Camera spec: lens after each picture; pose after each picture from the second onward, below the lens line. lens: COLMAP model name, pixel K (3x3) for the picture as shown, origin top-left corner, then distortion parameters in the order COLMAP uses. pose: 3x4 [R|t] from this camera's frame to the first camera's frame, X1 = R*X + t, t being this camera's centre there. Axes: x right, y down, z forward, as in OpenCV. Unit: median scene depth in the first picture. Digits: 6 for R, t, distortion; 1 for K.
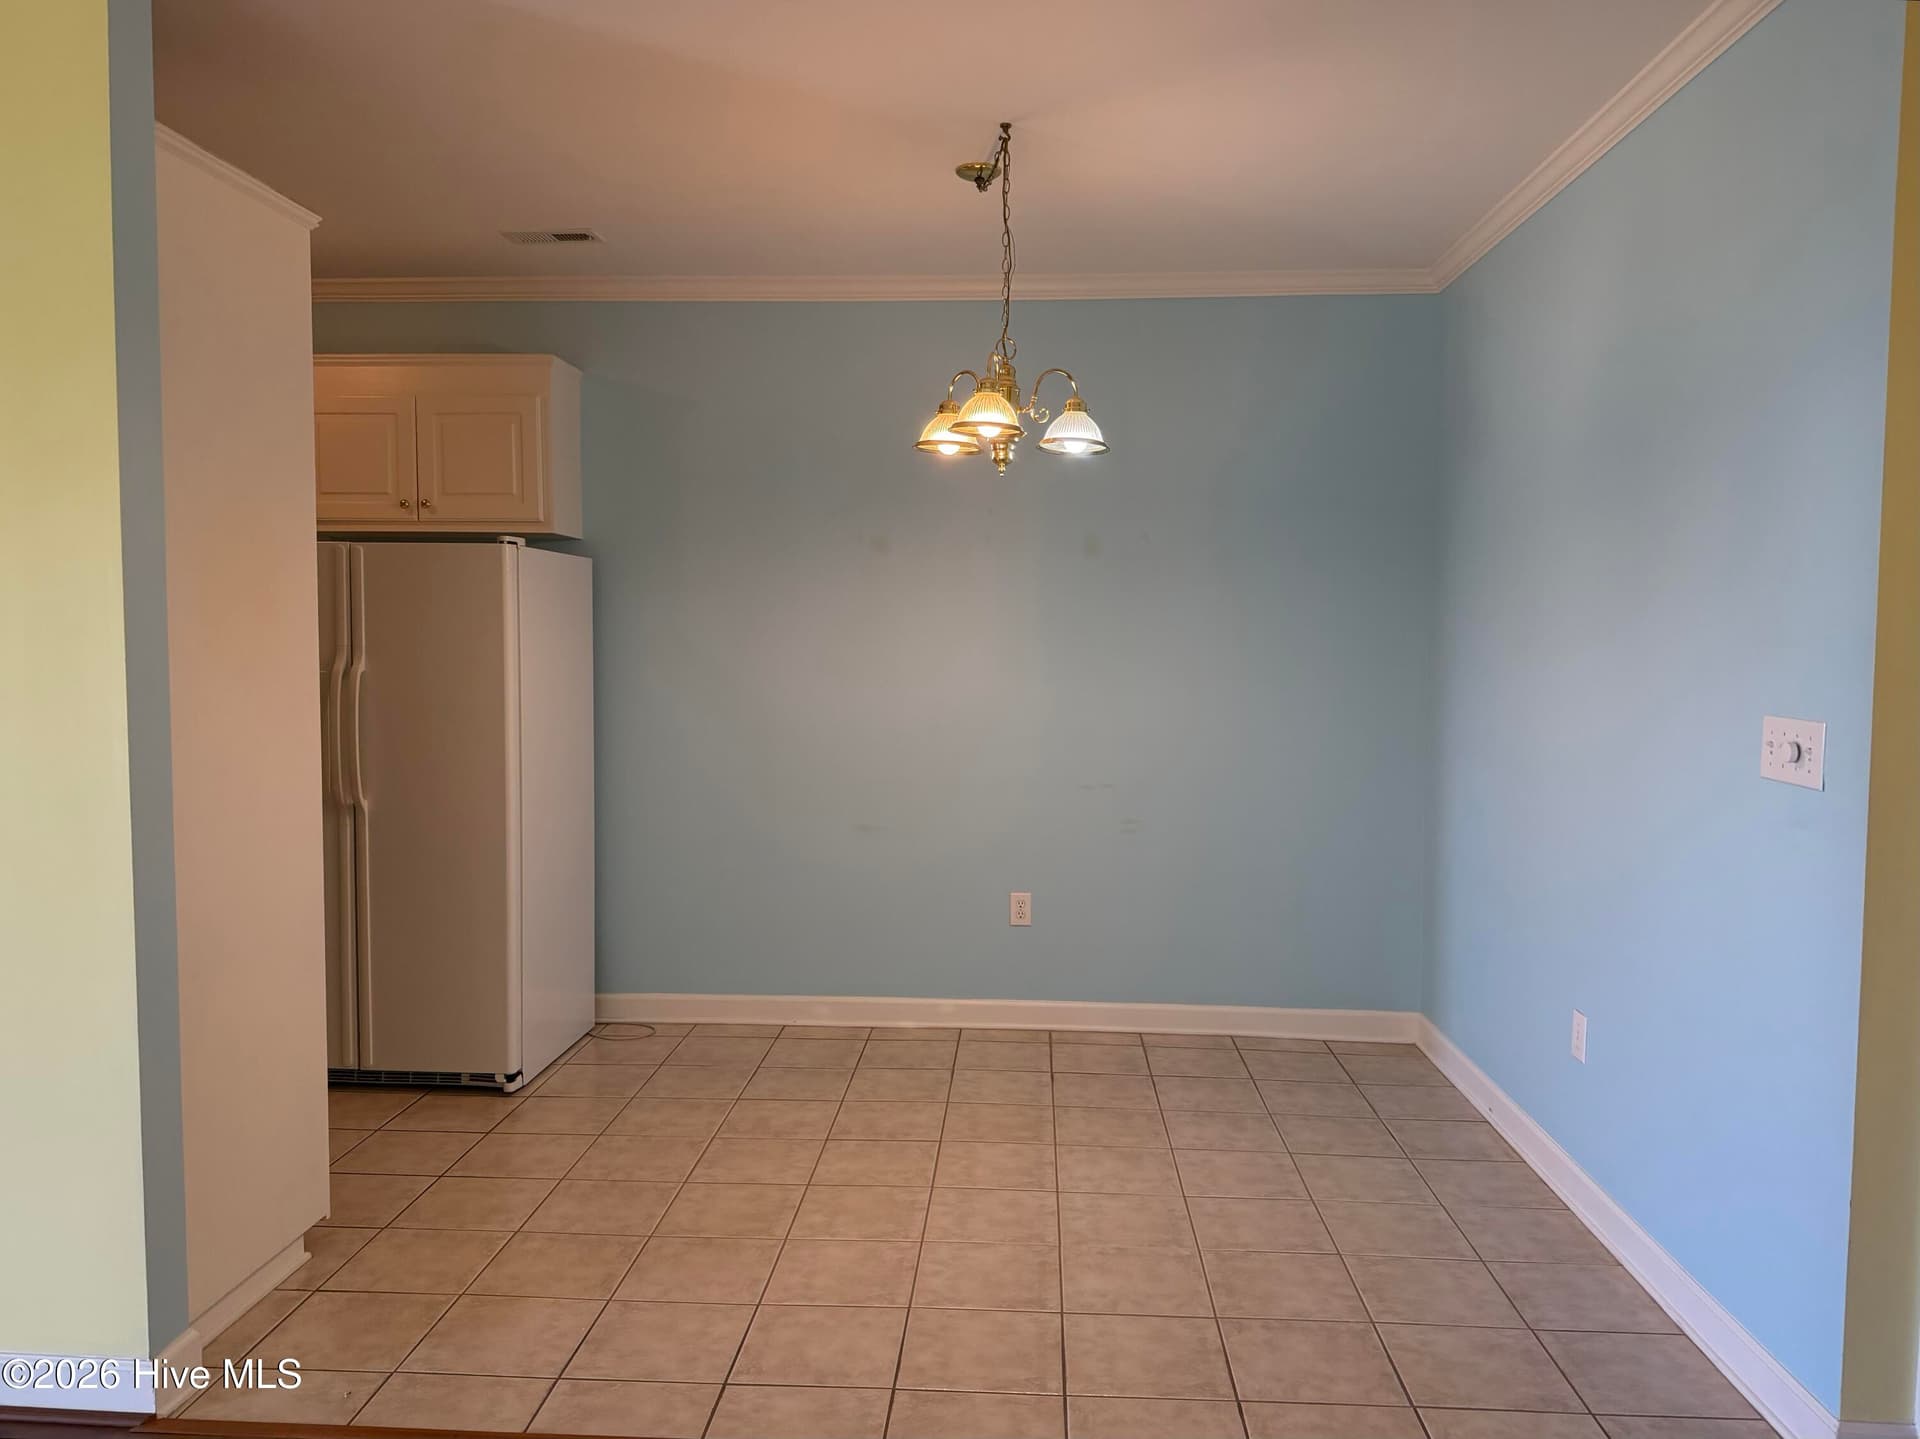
lens RADIAL K [[1387.4, 0, 960.0], [0, 1387.4, 719.5], [0, 0, 1]] dist [0.180644, -0.381466]
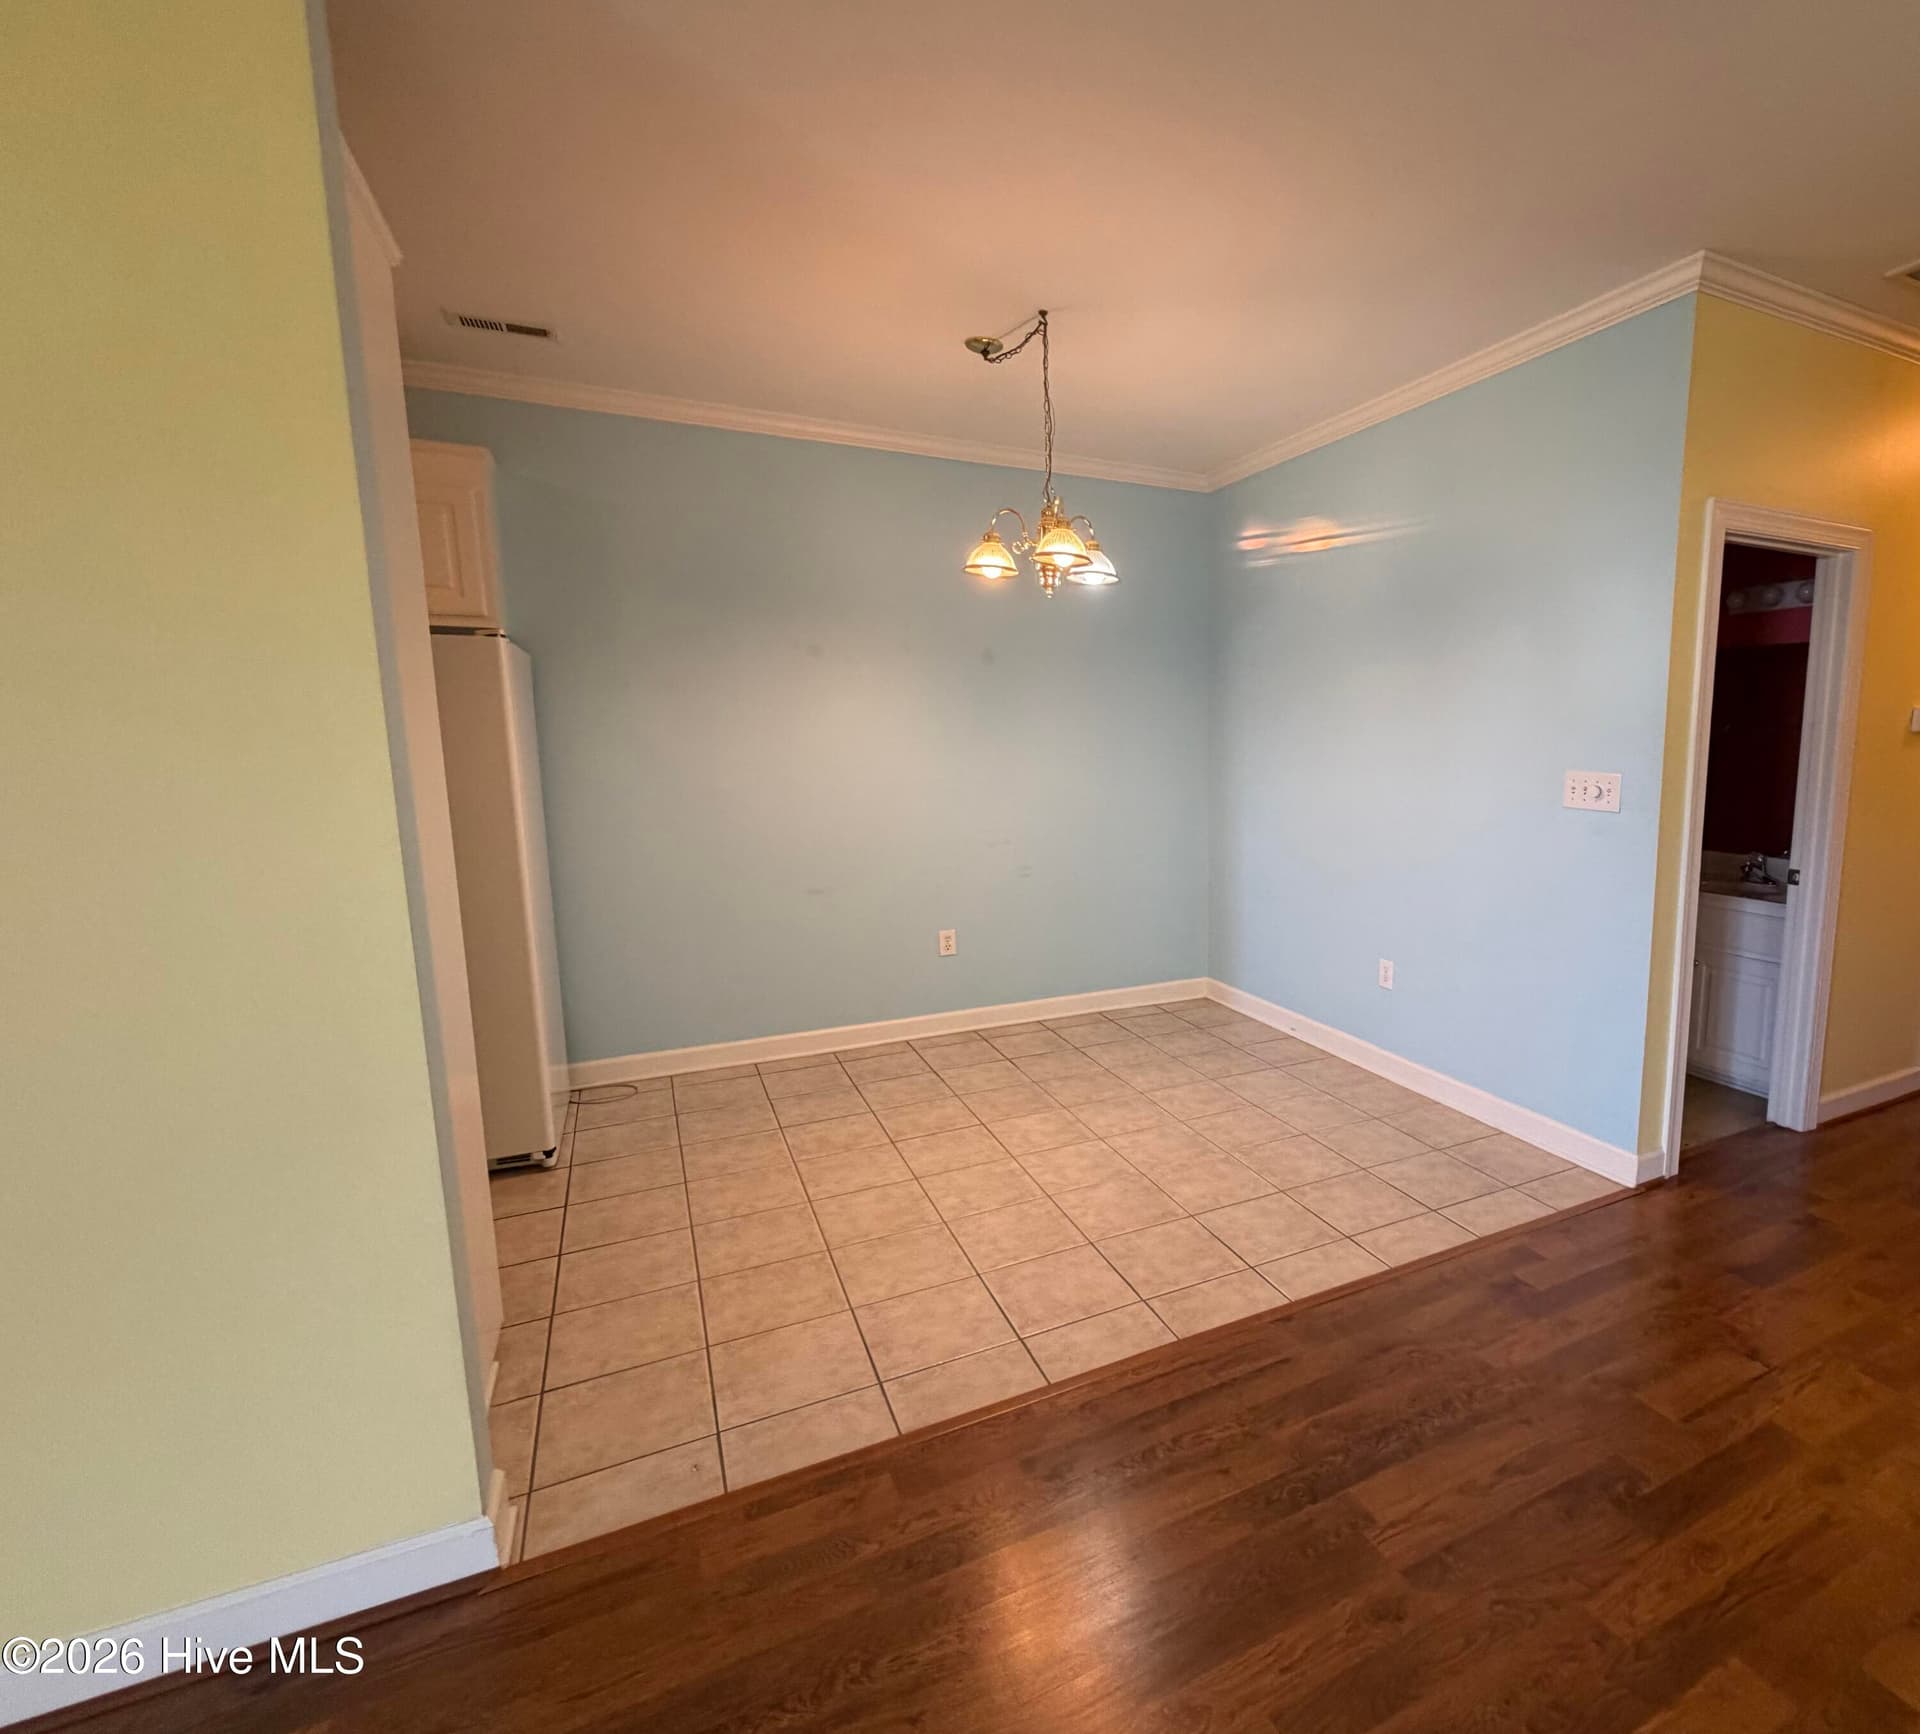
lens RADIAL K [[987.8, 0, 1179.5], [0, 987.8, 875.7], [0, 0, 1]] dist [0.001683, 0.000955]
pose [[0.847933, -0.083356, 0.523509, -0.317233], [0.038226, 0.994604, 0.096450, -0.006848], [-0.528724, -0.061771, 0.846543, 0.152045]]
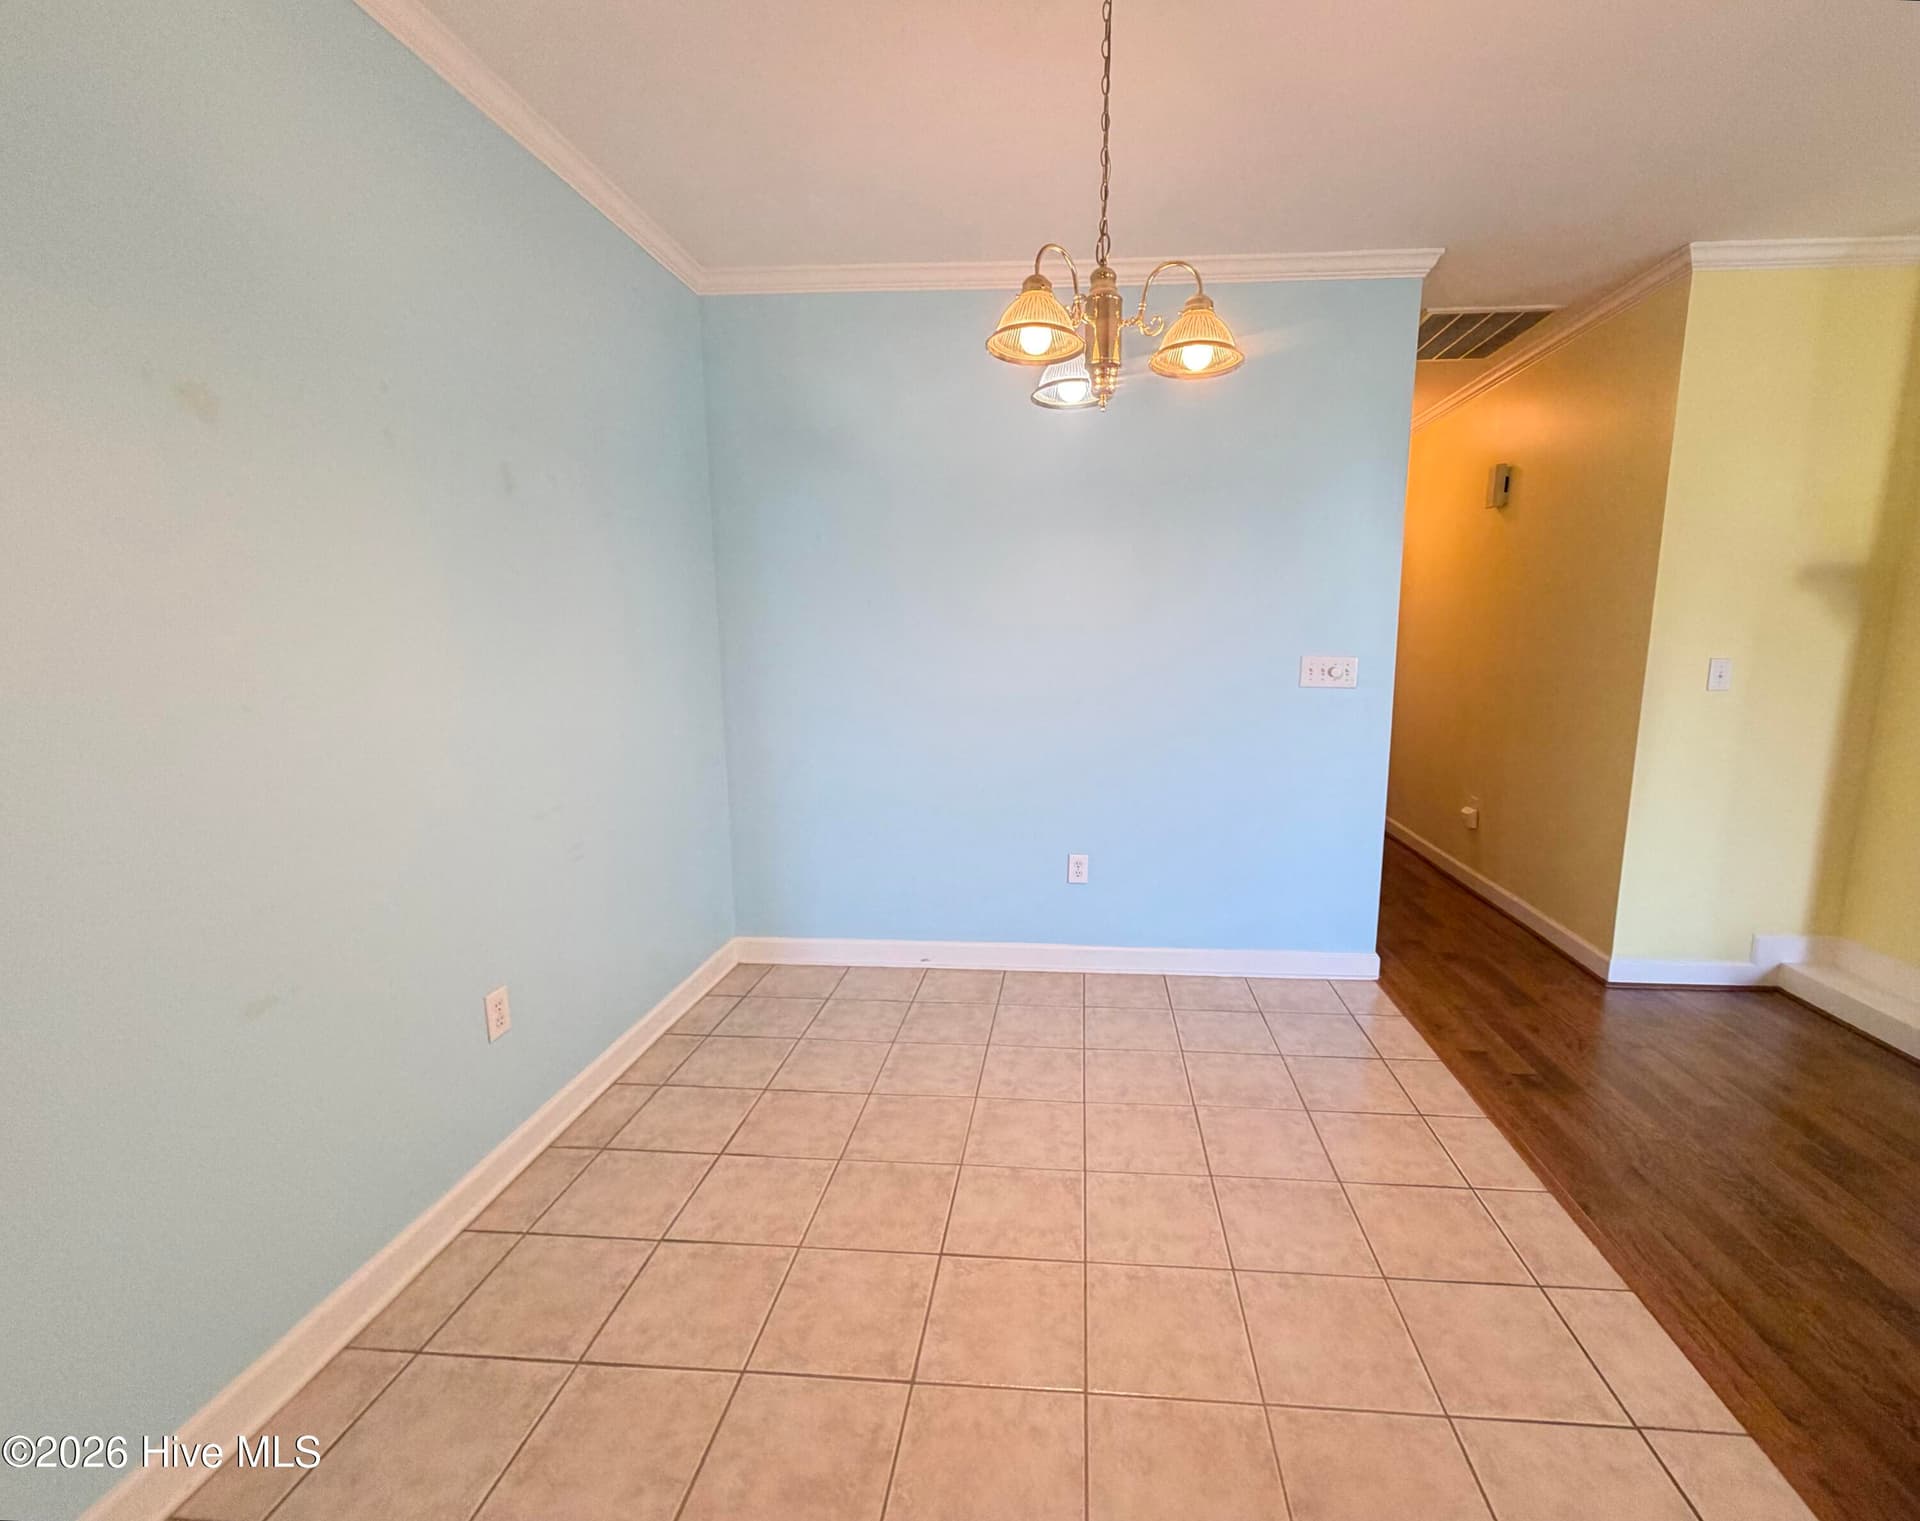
lens RADIAL K [[846.0, 0, 1019.9], [0, 846.0, 753.6], [0, 0, 1]] dist [-0.000595, -0.000197]
pose [[0.017453, -0.154261, 0.987876, -0.443433], [0.057822, 0.986529, 0.153029, -0.049964], [-0.998174, 0.054450, 0.026137, 0.930980]]
